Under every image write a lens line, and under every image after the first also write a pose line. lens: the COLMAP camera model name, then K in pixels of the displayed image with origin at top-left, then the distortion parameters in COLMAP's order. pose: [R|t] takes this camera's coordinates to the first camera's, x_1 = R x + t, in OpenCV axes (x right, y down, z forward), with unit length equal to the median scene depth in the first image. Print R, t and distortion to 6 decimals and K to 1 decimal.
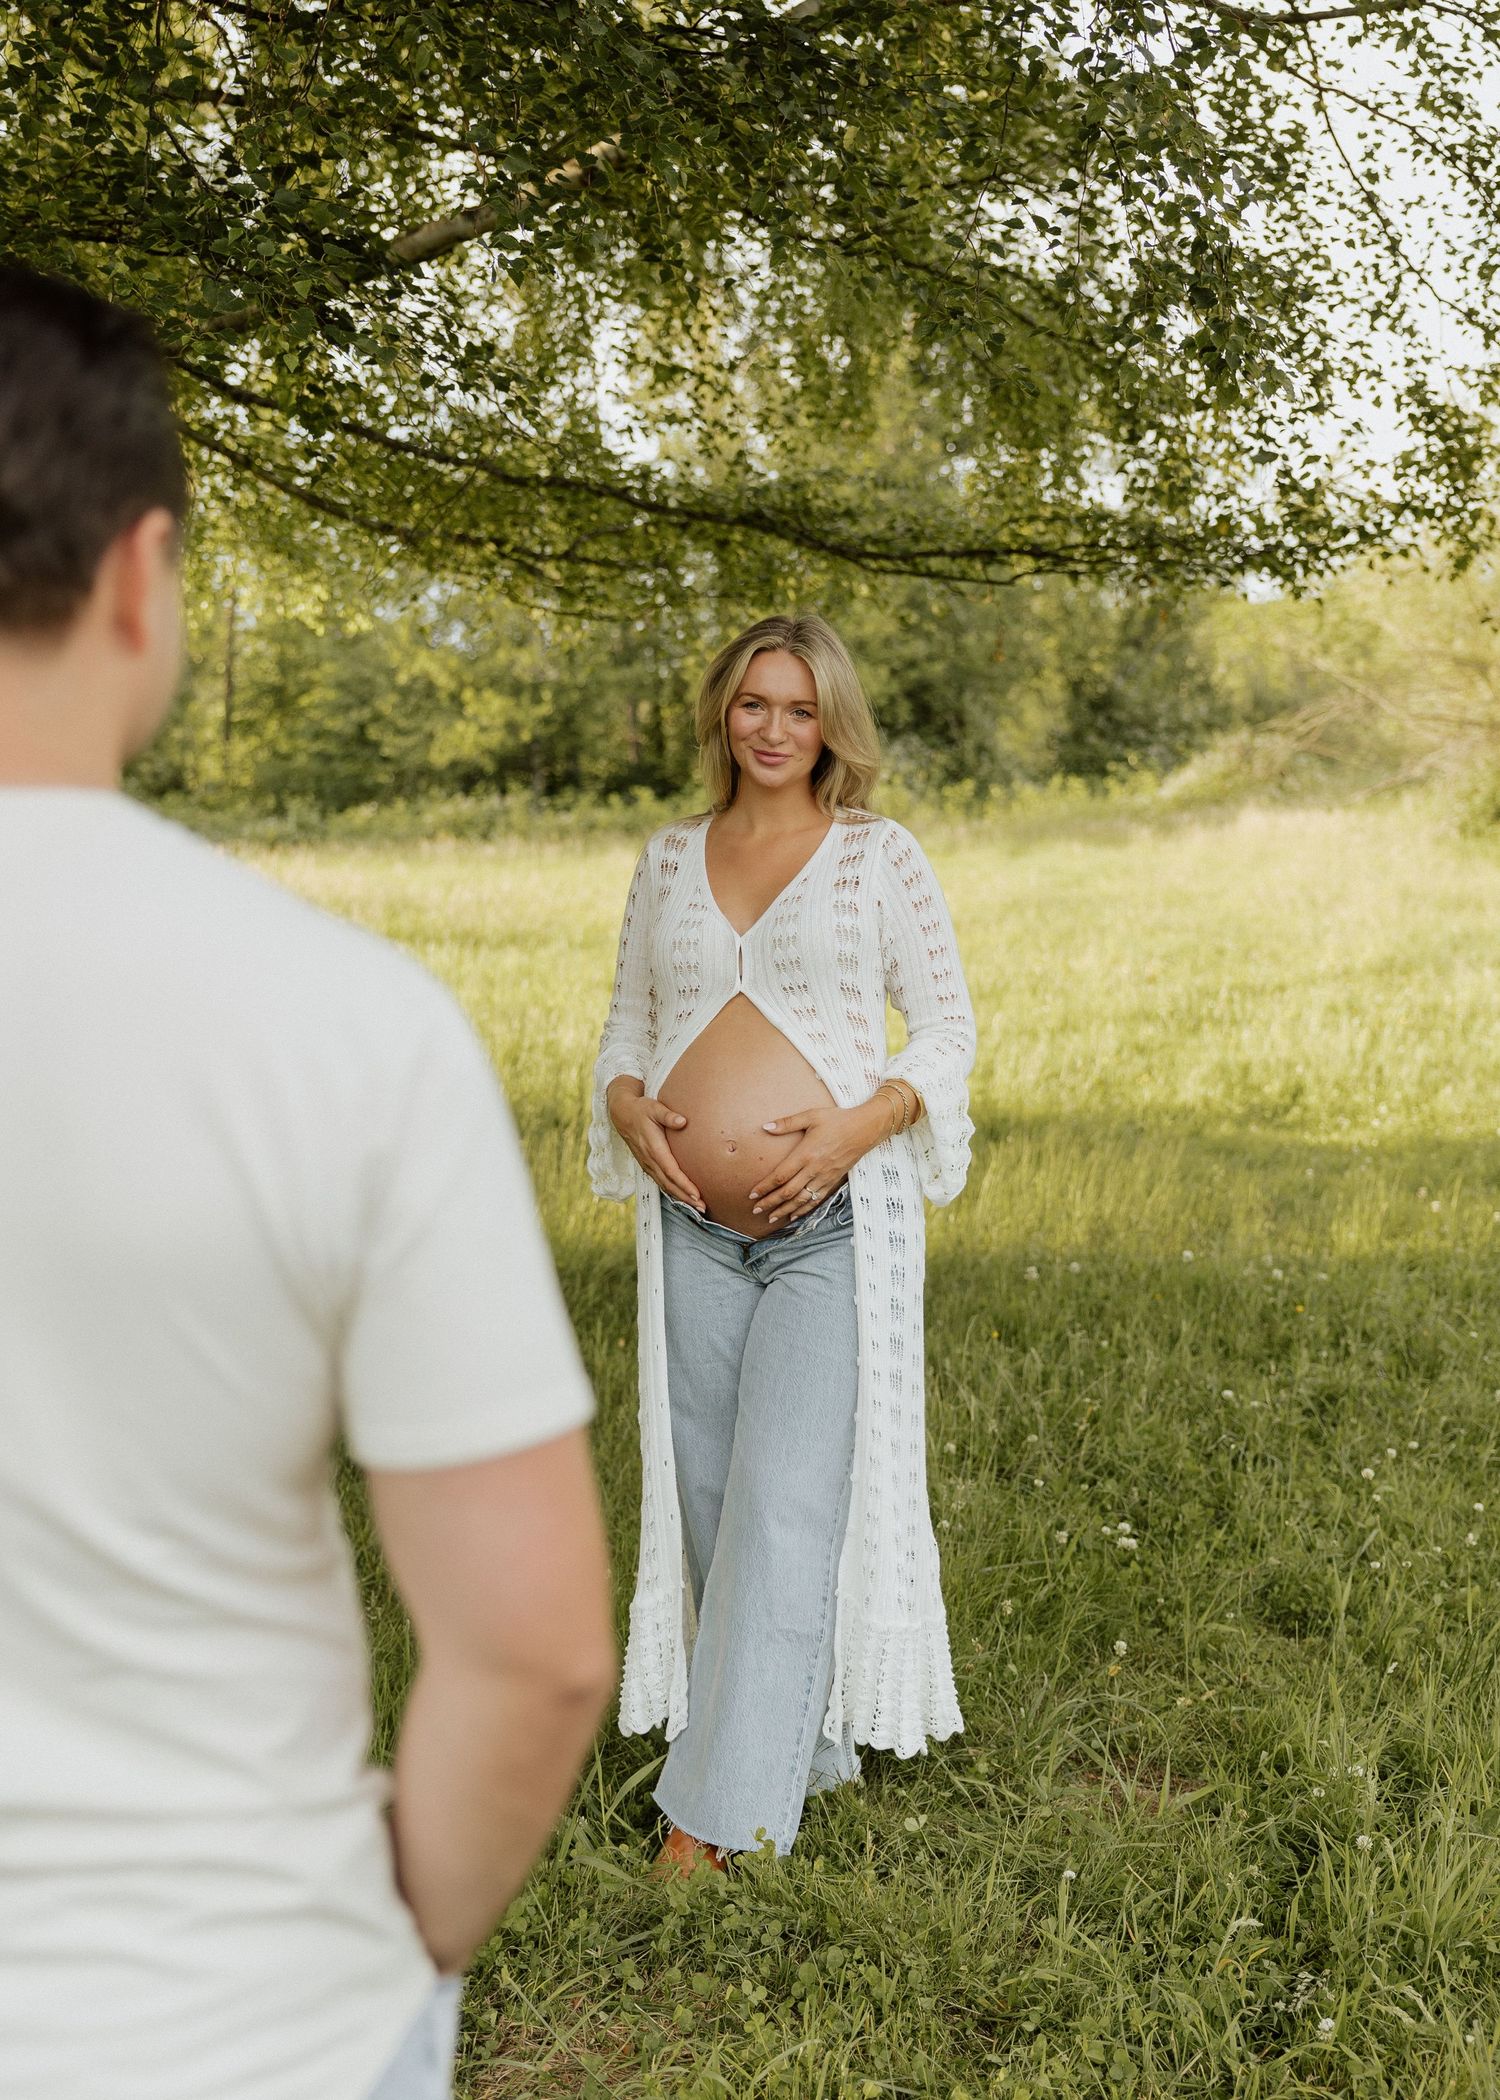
lens RADIAL K [[2768.7, 0, 746.8], [0, 2768.7, 991.1], [0, 0, 1]] dist [-0.014117, 0.031042]
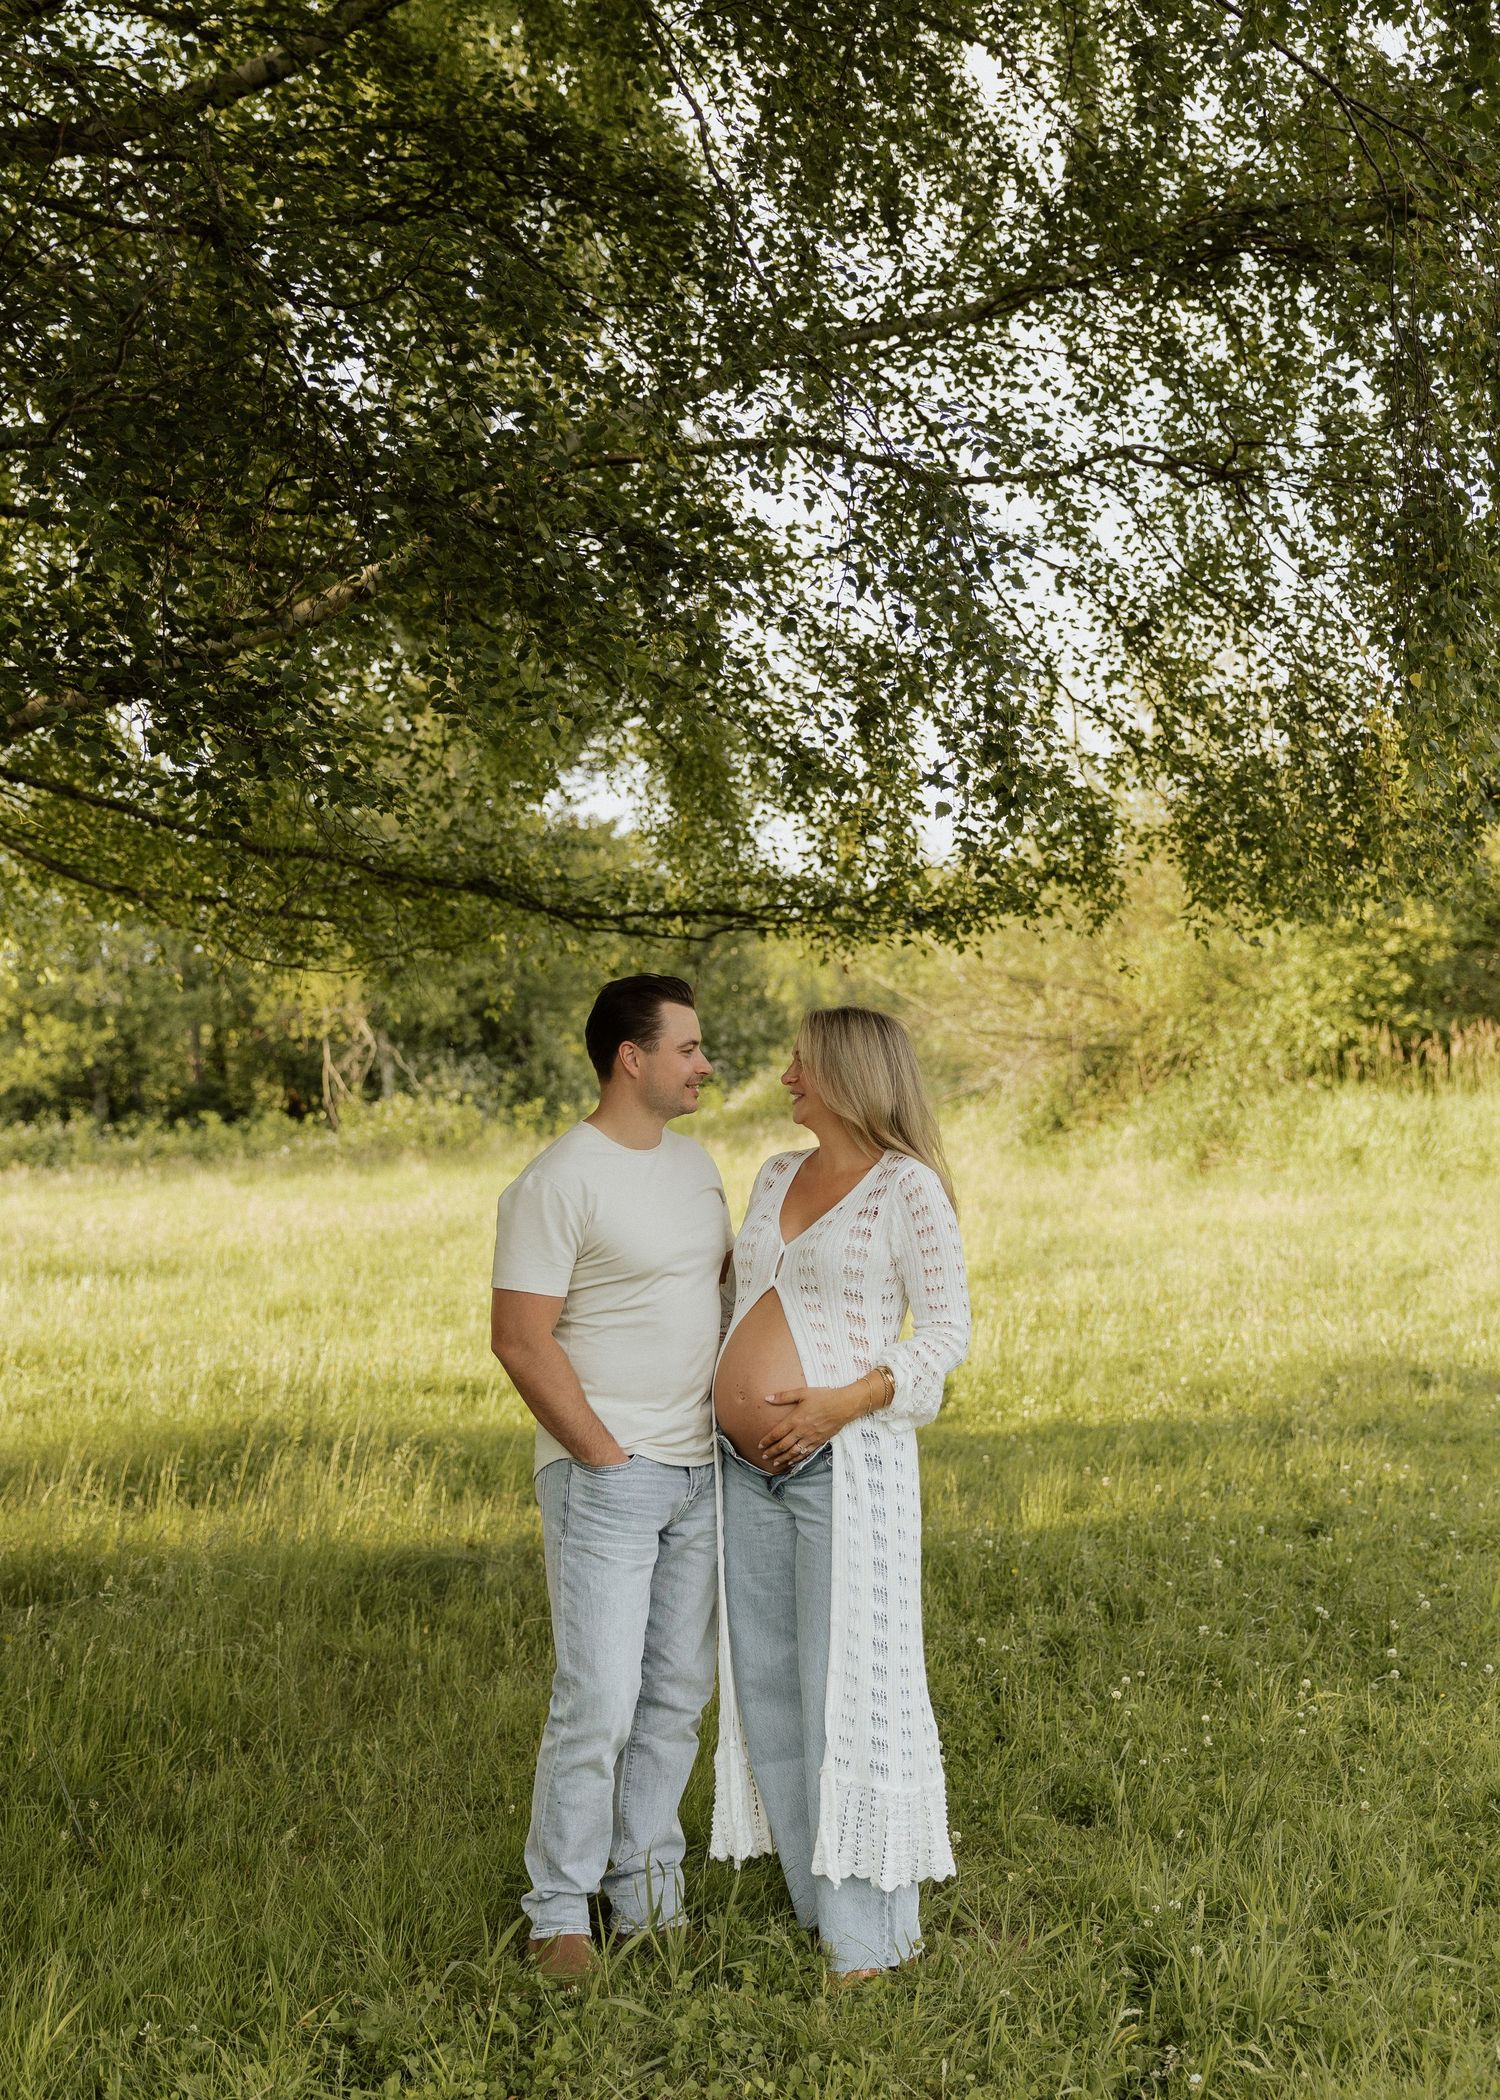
lens RADIAL K [[2861.2, 0, 747.4], [0, 2861.2, 971.1], [0, 0, 1]] dist [-0.010305, -0.050864]
pose [[0.984715, -0.009994, 0.173885, -0.085091], [0.030338, 0.992933, -0.114737, -0.000300], [-0.171509, 0.118259, 0.978059, -0.130948]]
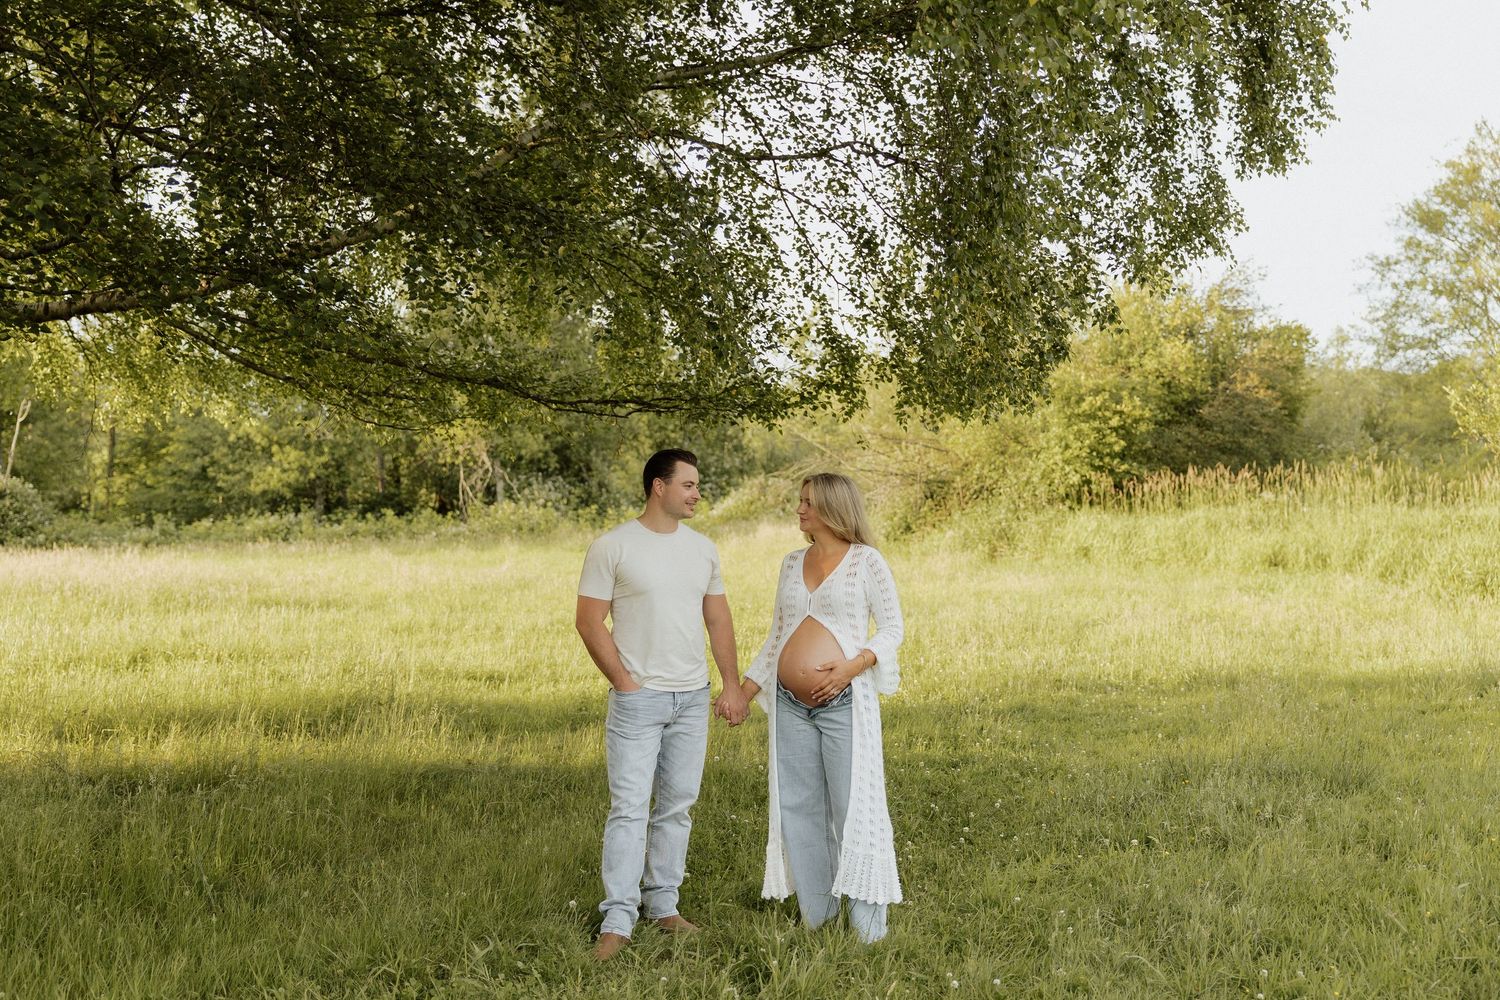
lens RADIAL K [[1861.5, 0, 753.0], [0, 1861.5, 461.3], [0, 0, 1]] dist [0.002881, -0.007826]
pose [[0.985955, 0.007879, 0.166825, -0.031424], [0.008062, 0.995477, -0.094663, 0.006876], [-0.166817, 0.094678, 0.981432, -0.270455]]
